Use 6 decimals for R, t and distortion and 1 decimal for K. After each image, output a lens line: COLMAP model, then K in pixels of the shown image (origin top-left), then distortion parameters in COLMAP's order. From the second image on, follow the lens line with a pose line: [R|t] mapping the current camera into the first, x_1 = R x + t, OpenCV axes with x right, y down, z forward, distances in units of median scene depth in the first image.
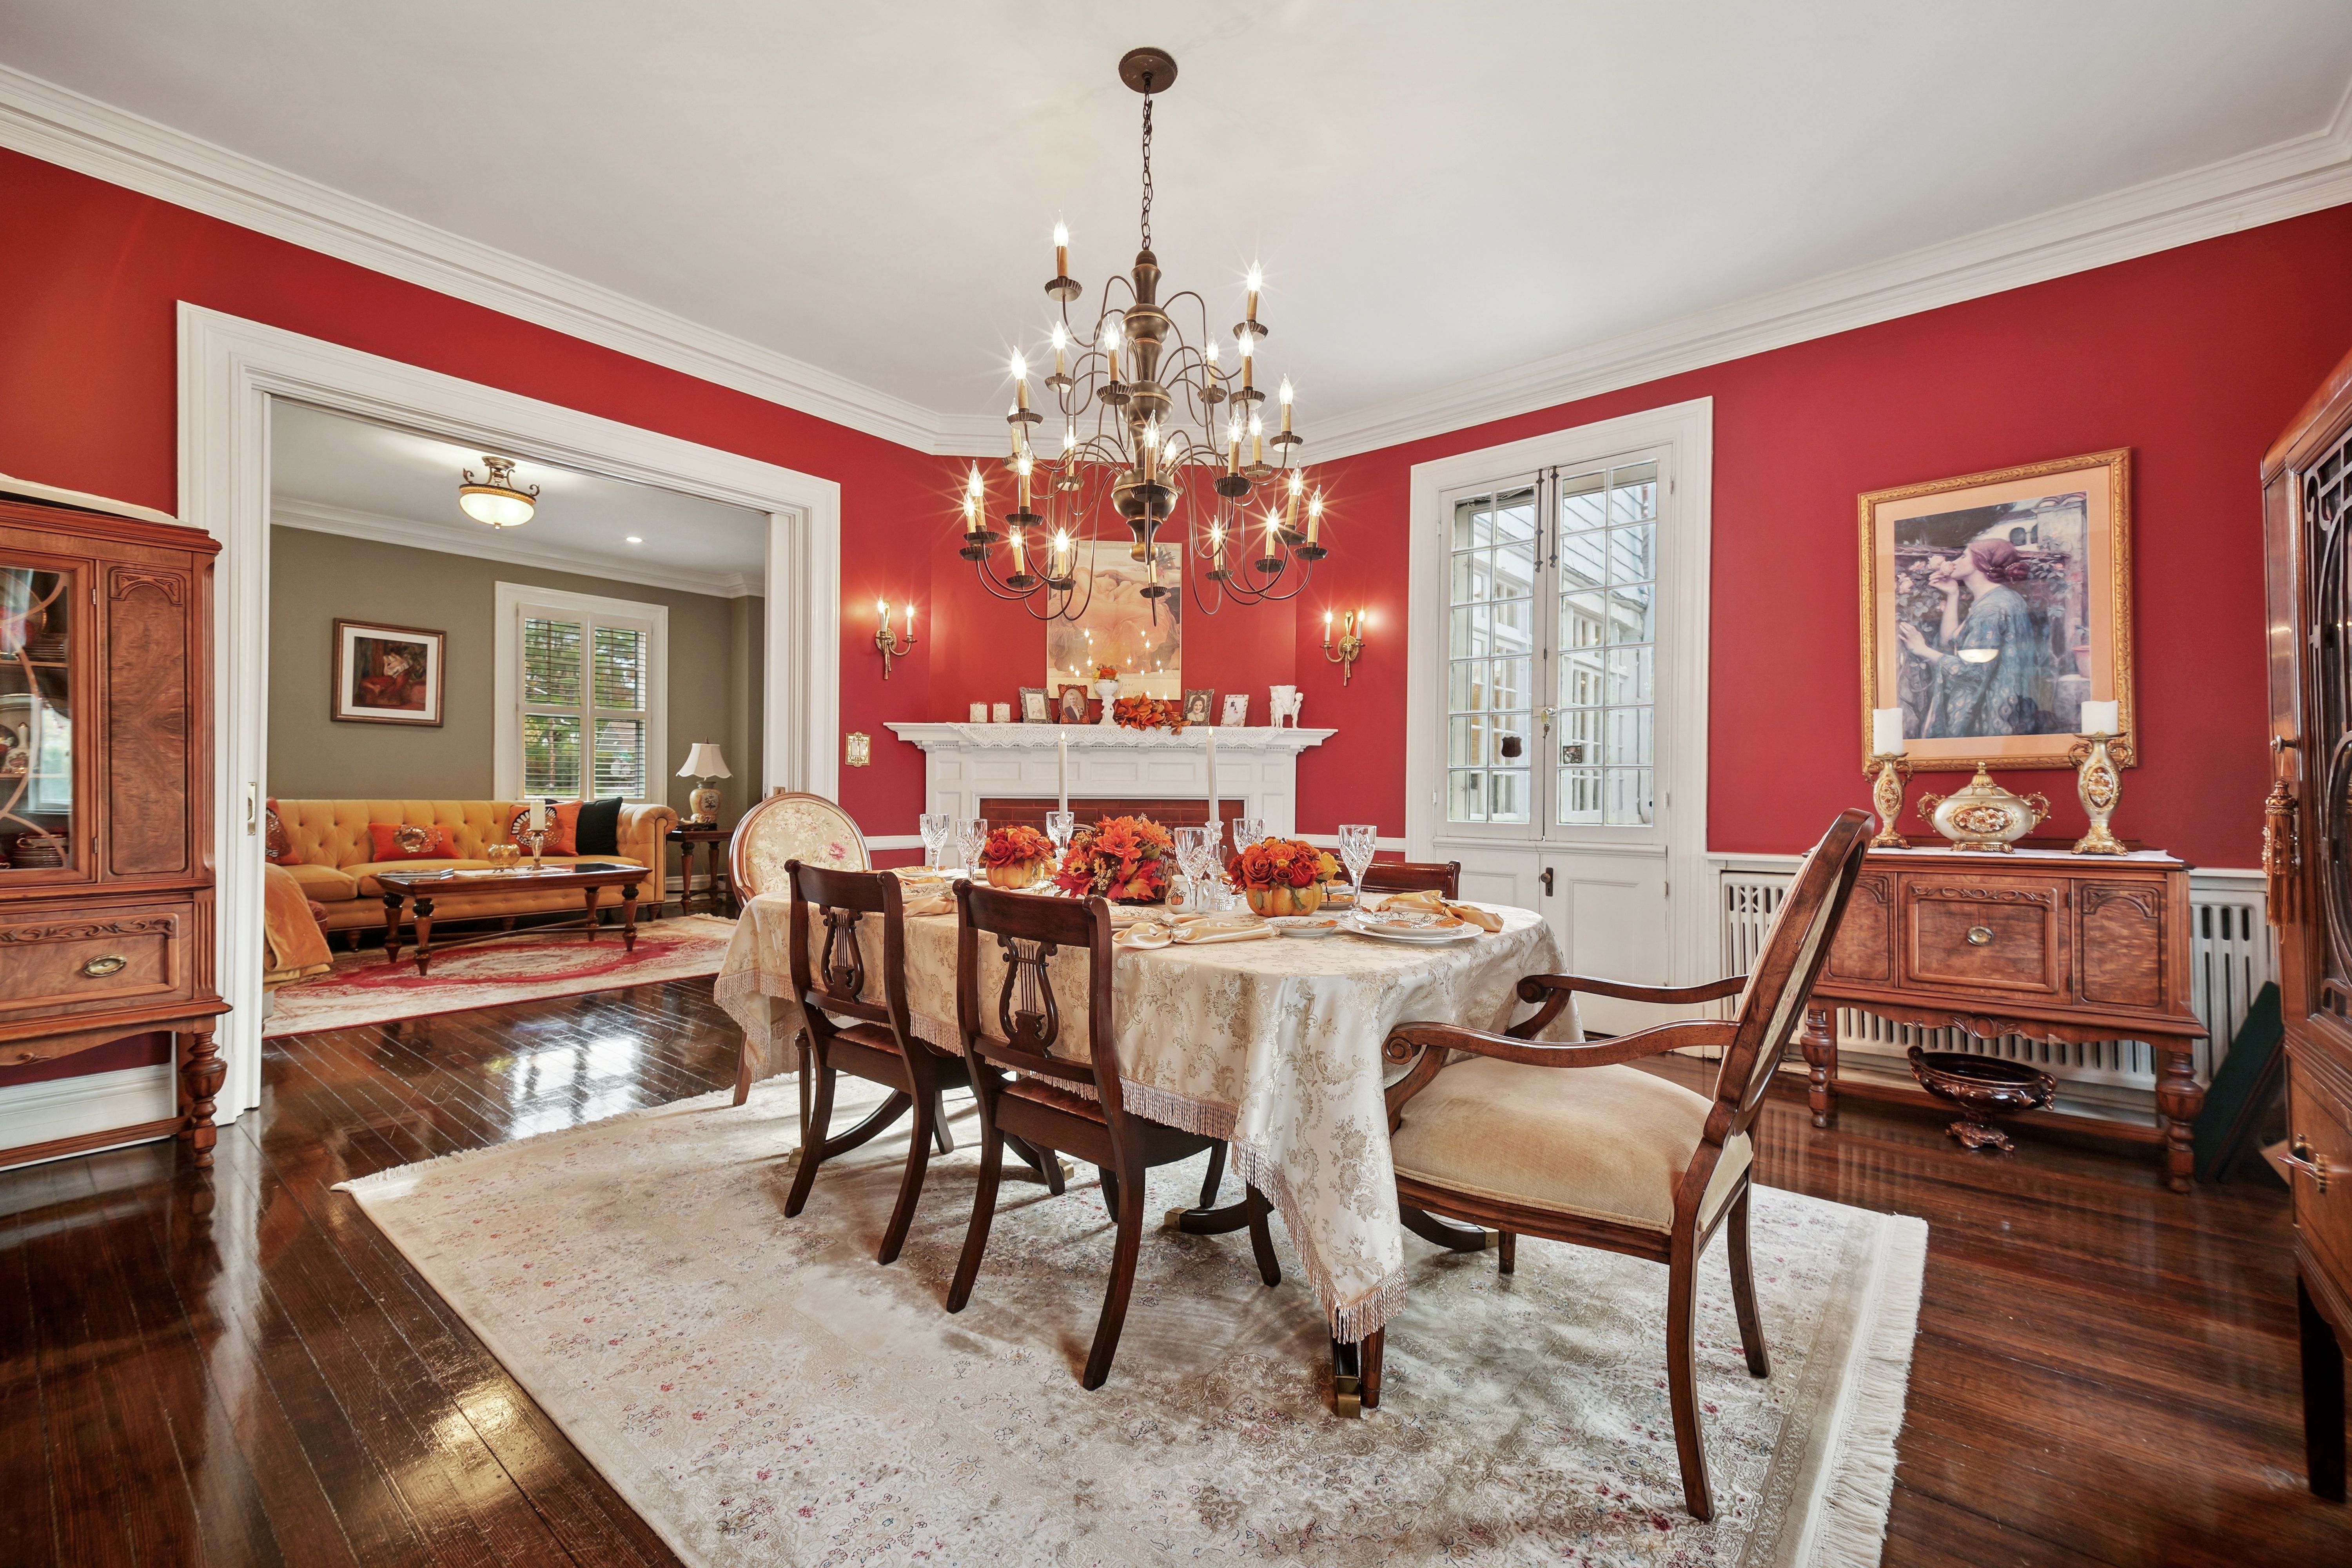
lens RADIAL K [[967.2, 0, 1176.0], [0, 967.2, 784.0], [0, 0, 1]] dist [0.044760, -0.016256]
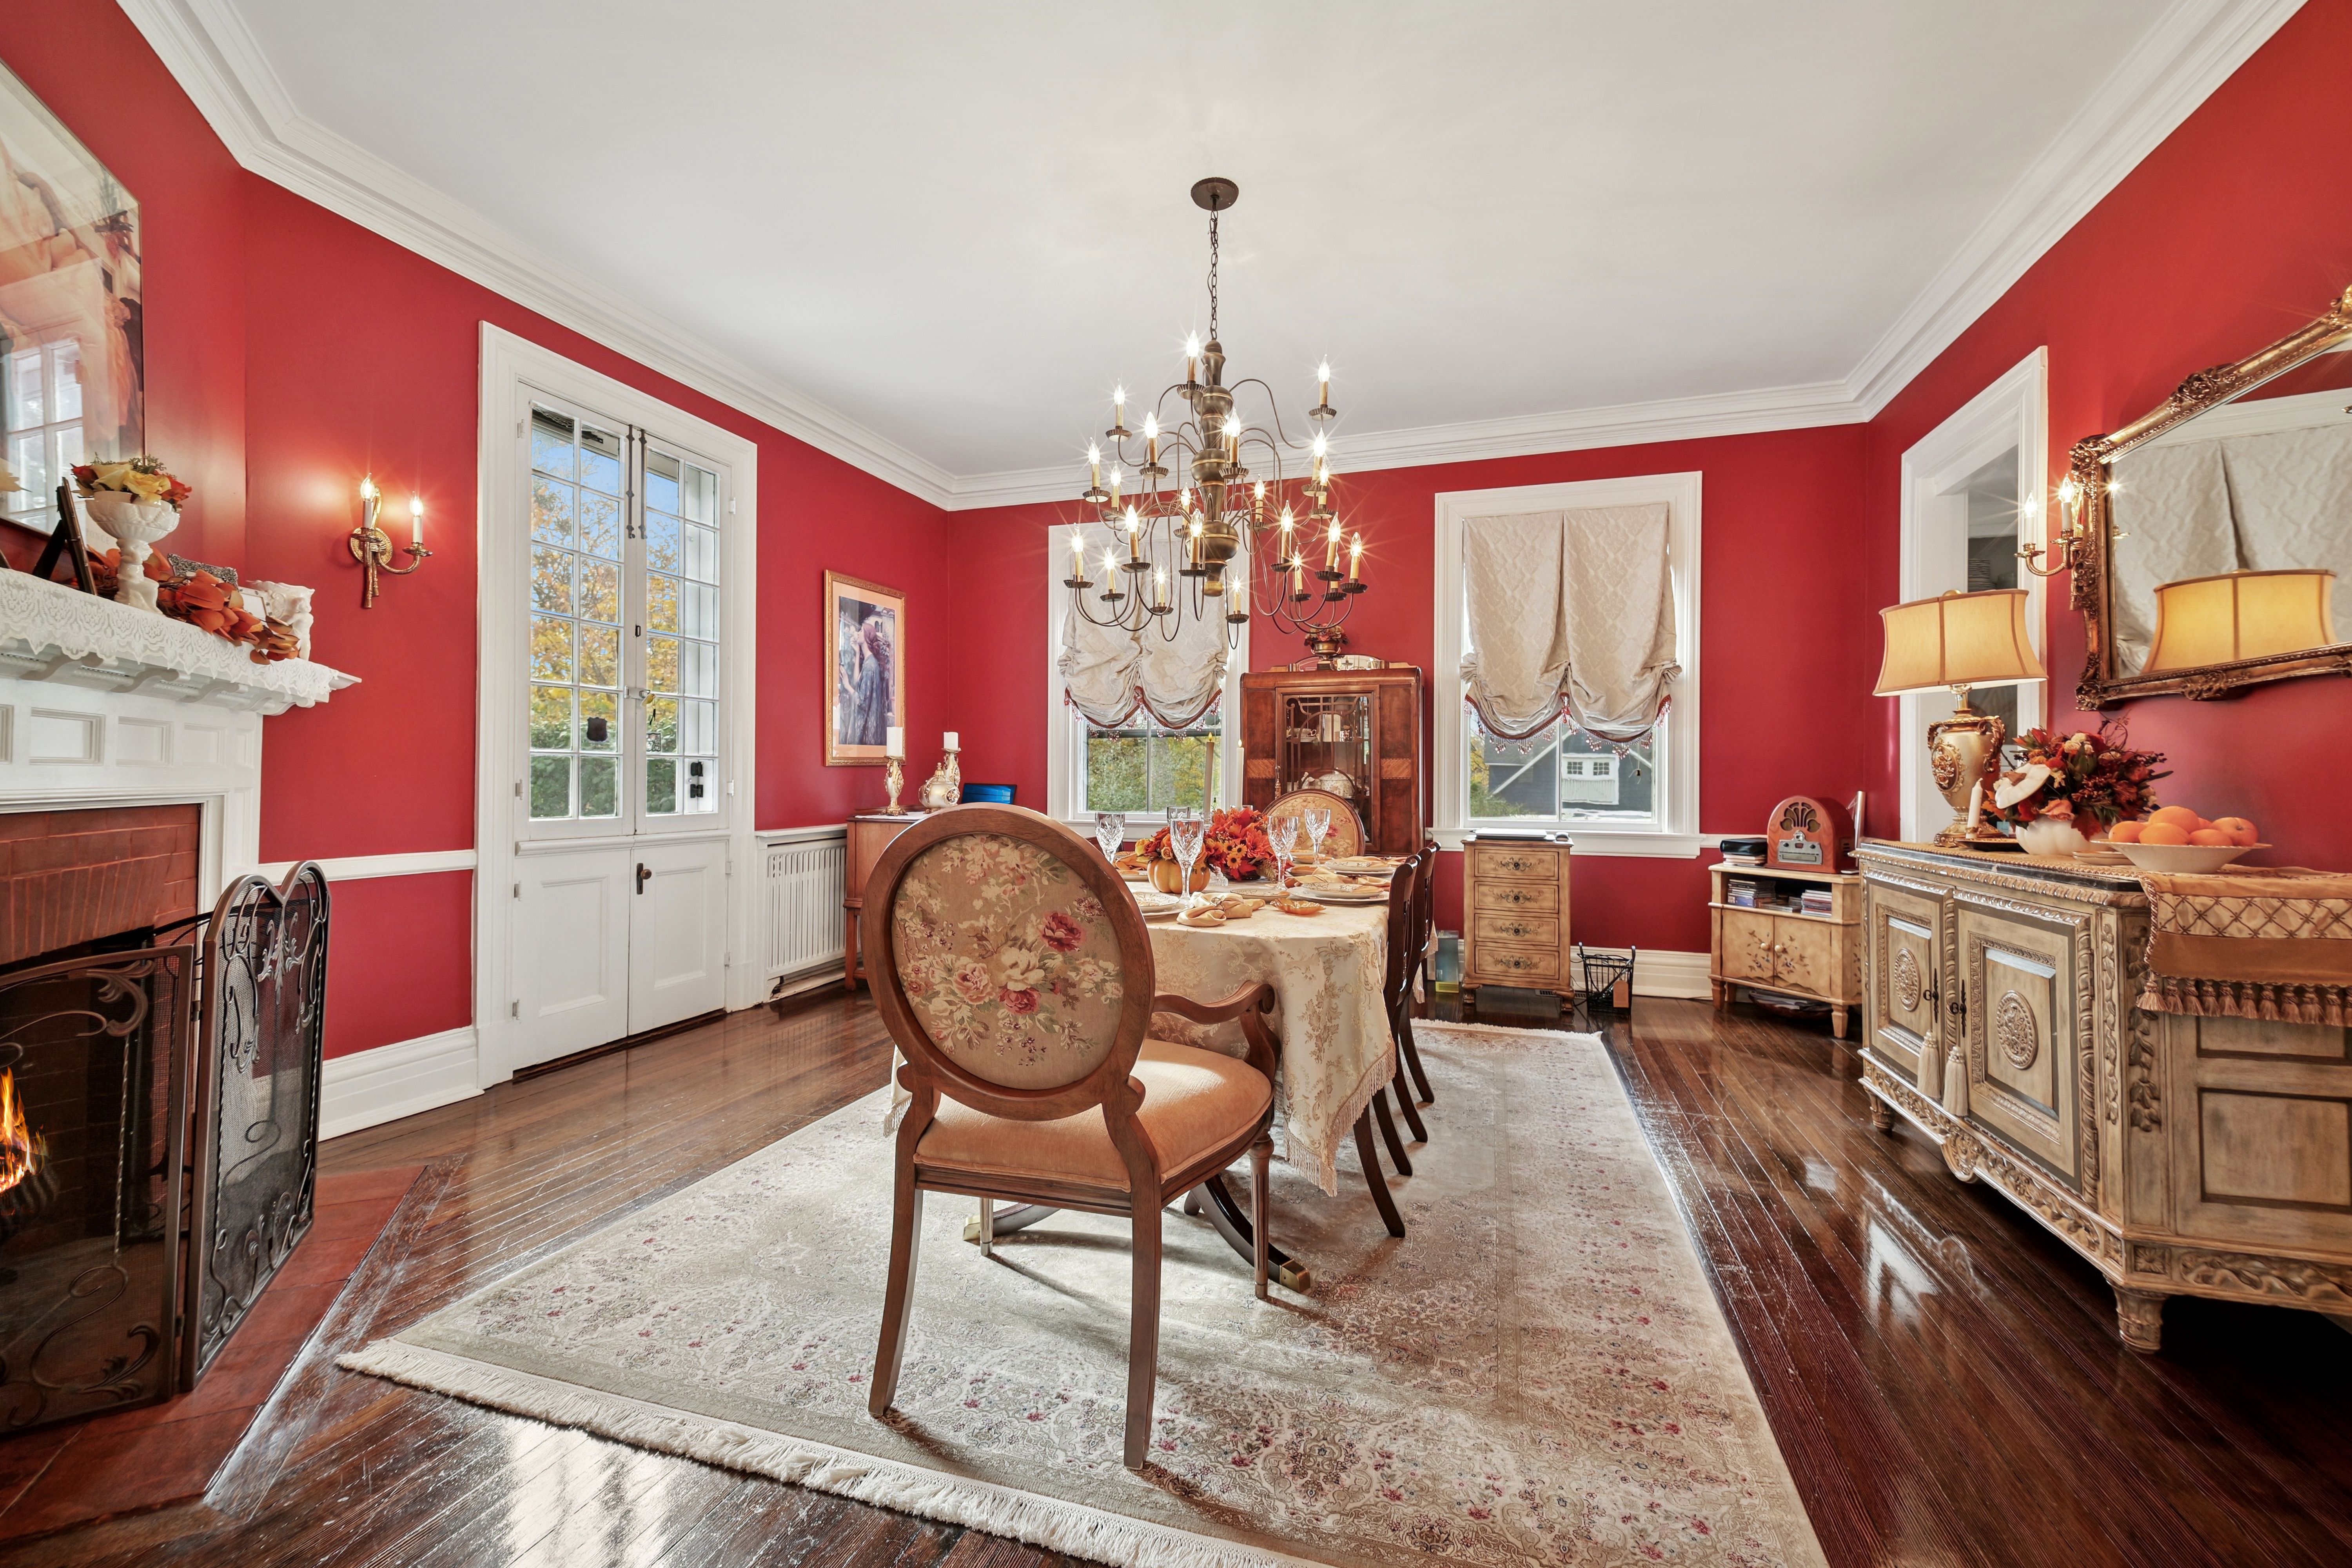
lens RADIAL K [[991.3, 0, 1175.1], [0, 991.3, 765.7], [0, 0, 1]] dist [0.036795, -0.009136]
pose [[-0.364903, 0.005753, 0.931028, -0.753746], [-0.012340, 0.999863, -0.011015, -0.002923], [-0.930964, -0.015509, -0.364782, 0.965486]]
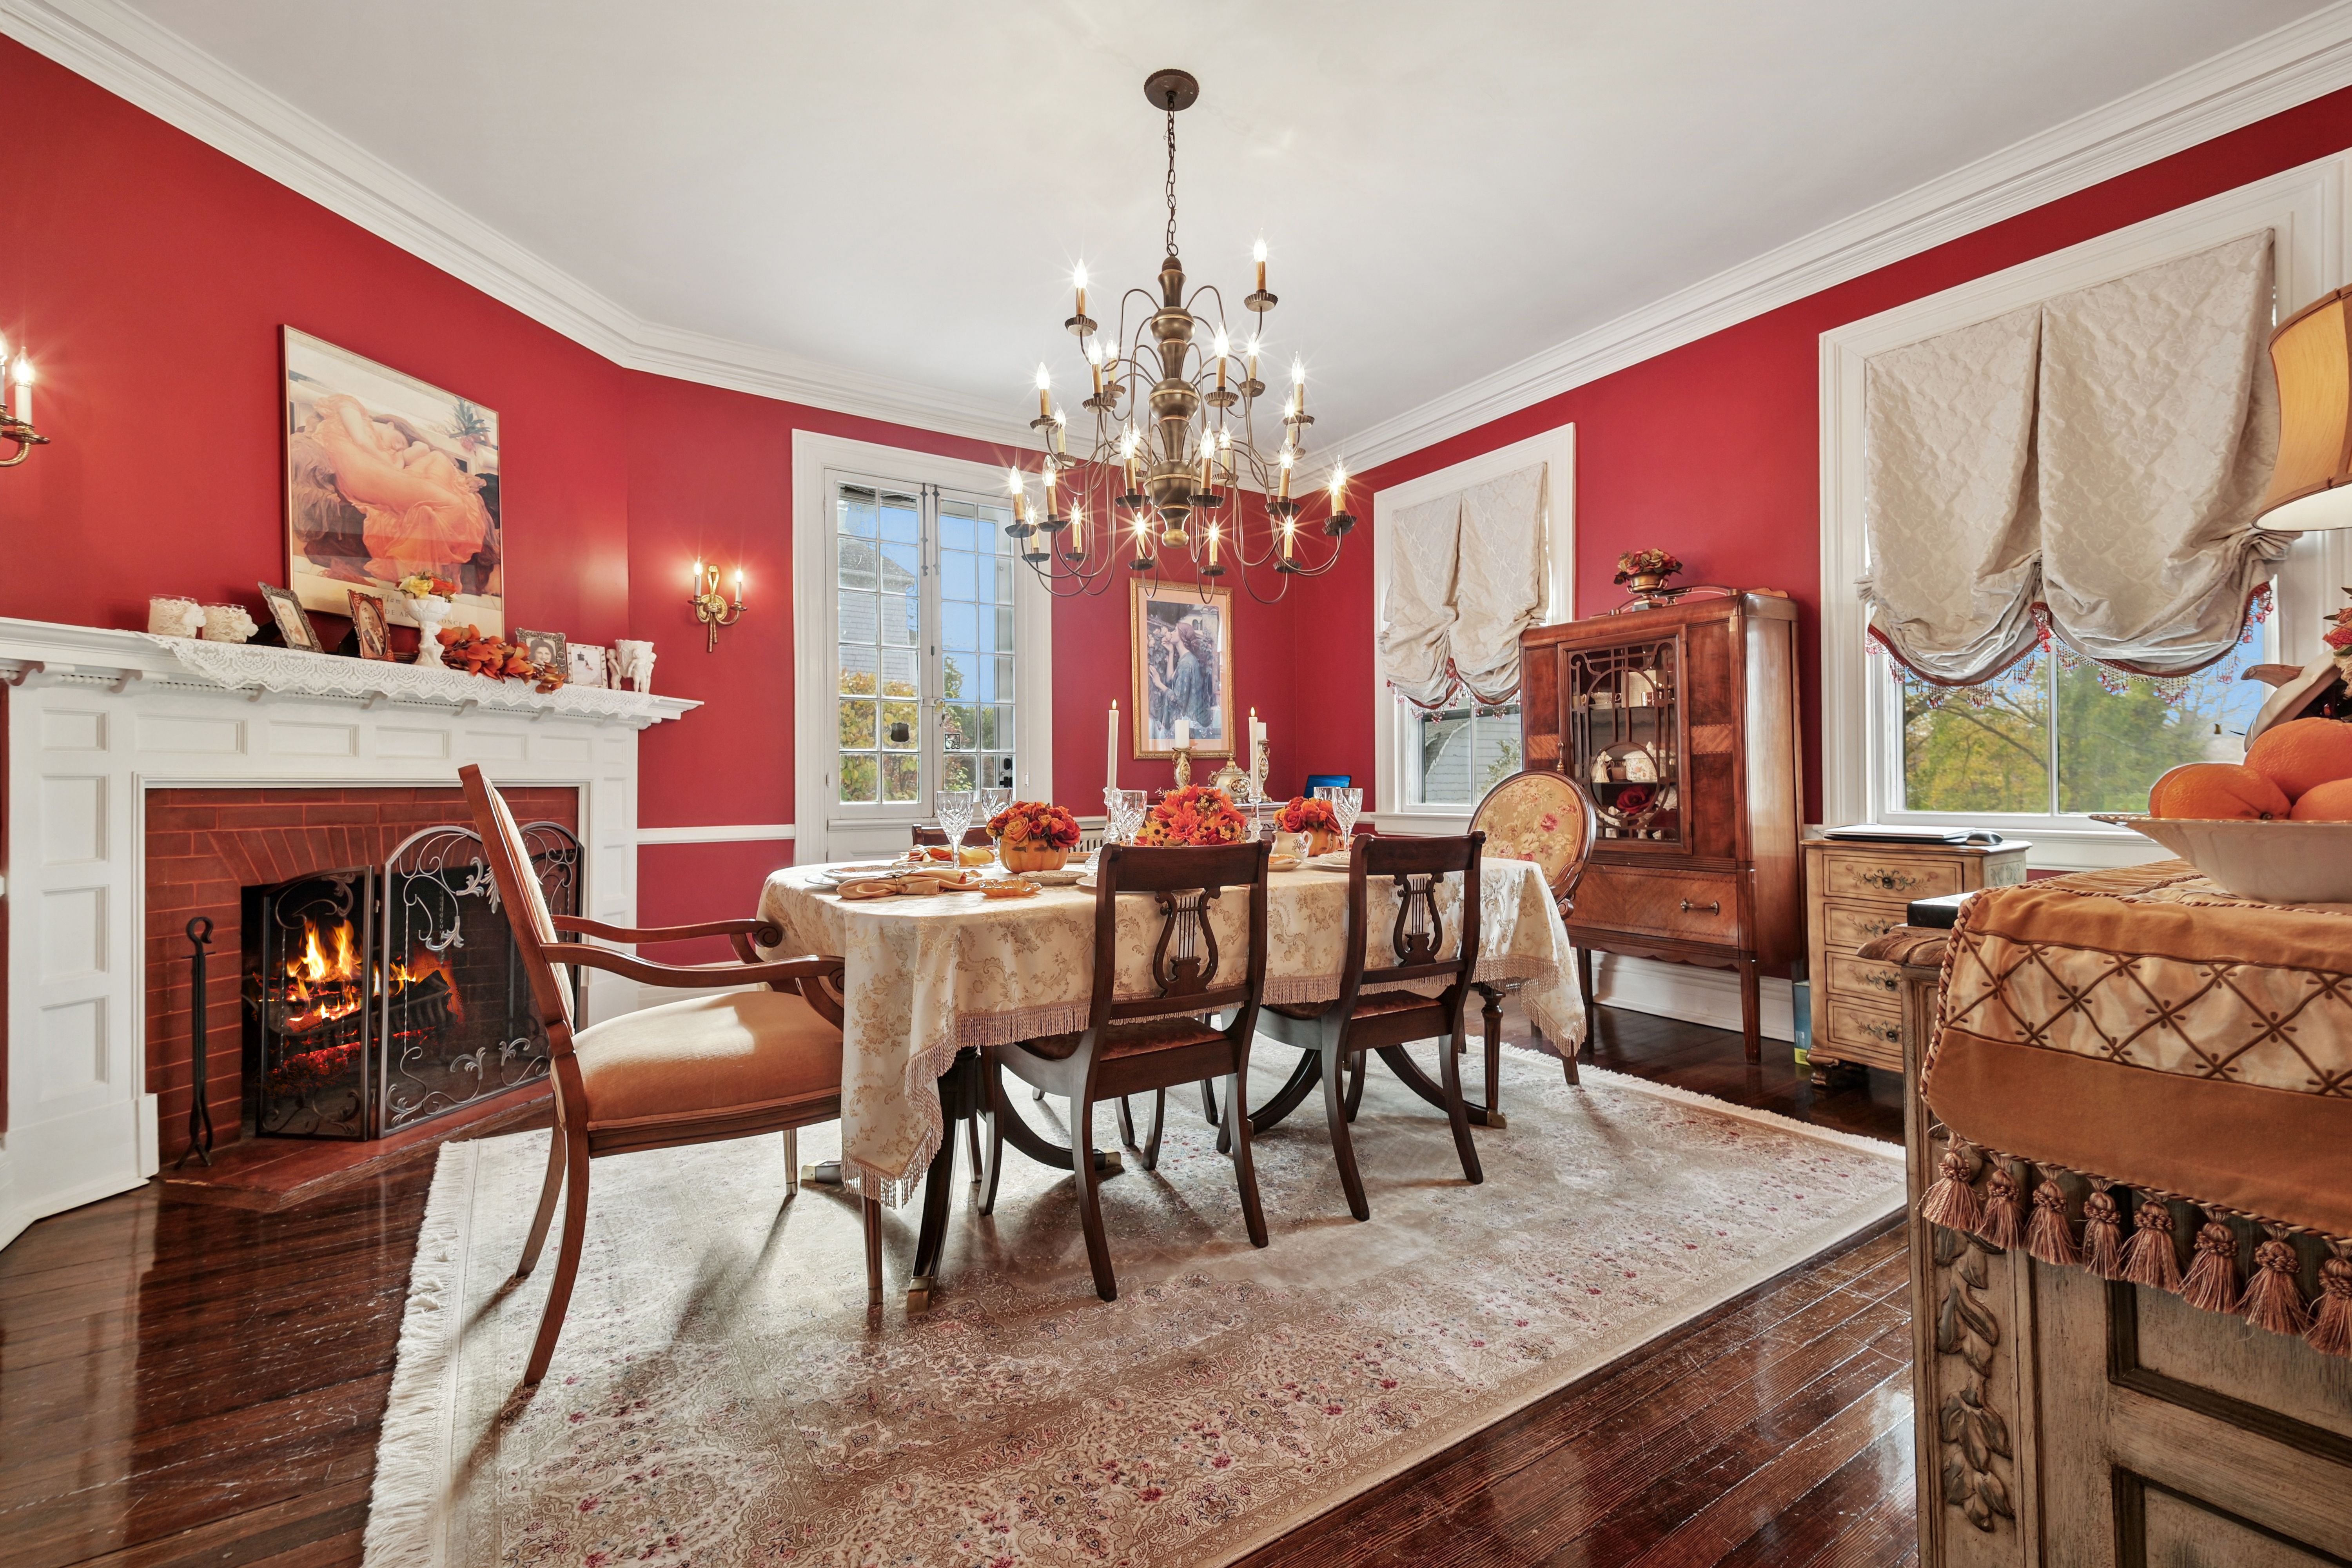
lens RADIAL K [[997.1, 0, 1173.4], [0, 997.1, 777.3], [0, 0, 1]] dist [0.045456, -0.017331]
pose [[0.300160, -0.000091, 0.953889, -0.701907], [0.004596, 0.999989, -0.001351, 0.016714], [-0.953878, 0.004790, 0.300157, 0.434675]]
